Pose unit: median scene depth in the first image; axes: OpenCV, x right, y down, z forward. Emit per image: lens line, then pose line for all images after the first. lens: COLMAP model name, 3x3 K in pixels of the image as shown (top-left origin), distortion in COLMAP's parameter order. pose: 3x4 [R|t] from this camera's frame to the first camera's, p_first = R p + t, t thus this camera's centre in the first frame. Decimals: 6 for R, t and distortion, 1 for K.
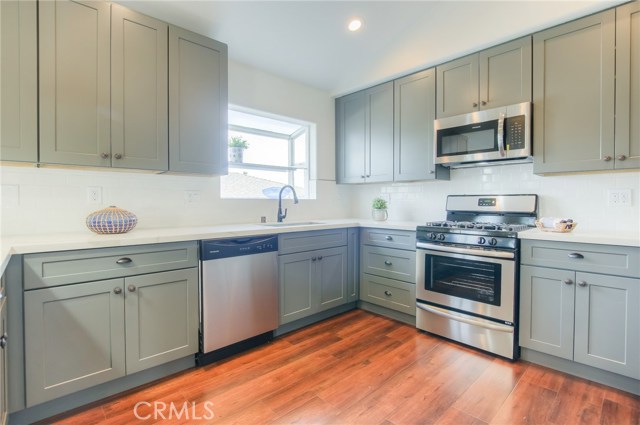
lens RADIAL K [[314.0, 0, 316.6], [0, 314.0, 205.2], [0, 0, 1]] dist [-0.003179, -0.001495]
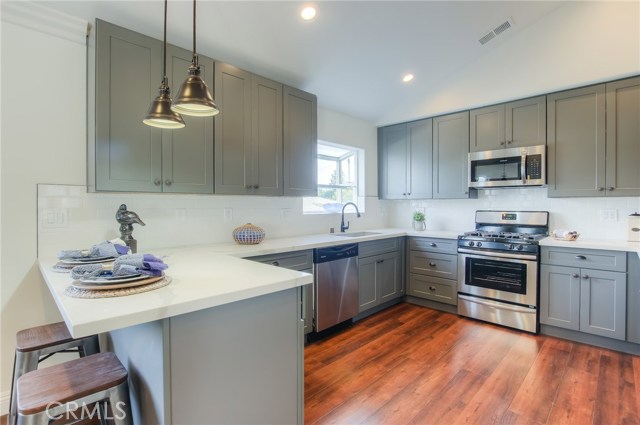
lens RADIAL K [[314.0, 0, 324.9], [0, 314.0, 207.8], [0, 0, 1]] dist [-0.003179, -0.001495]
pose [[0.998748, -0.001231, 0.050018, -0.307952], [0.001502, 0.999984, -0.005378, -0.044237], [-0.050011, 0.005447, 0.998734, -0.278870]]
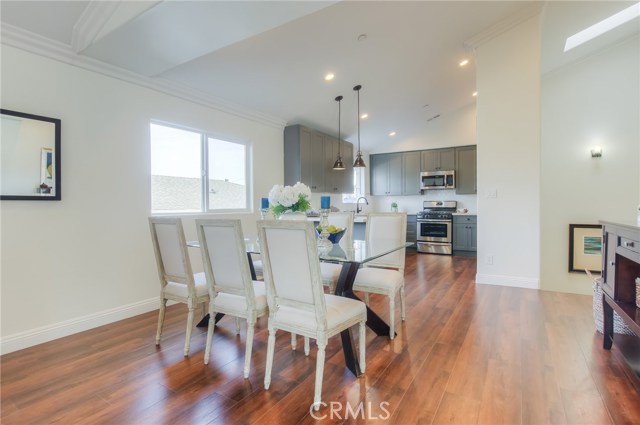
lens RADIAL K [[314.0, 0, 320.6], [0, 314.0, 209.8], [0, 0, 1]] dist [-0.003179, -0.001495]
pose [[0.967342, -0.012129, 0.253184, -1.190863], [0.011631, 0.999926, 0.003463, 0.021152], [-0.253207, -0.000405, 0.967412, -1.423551]]
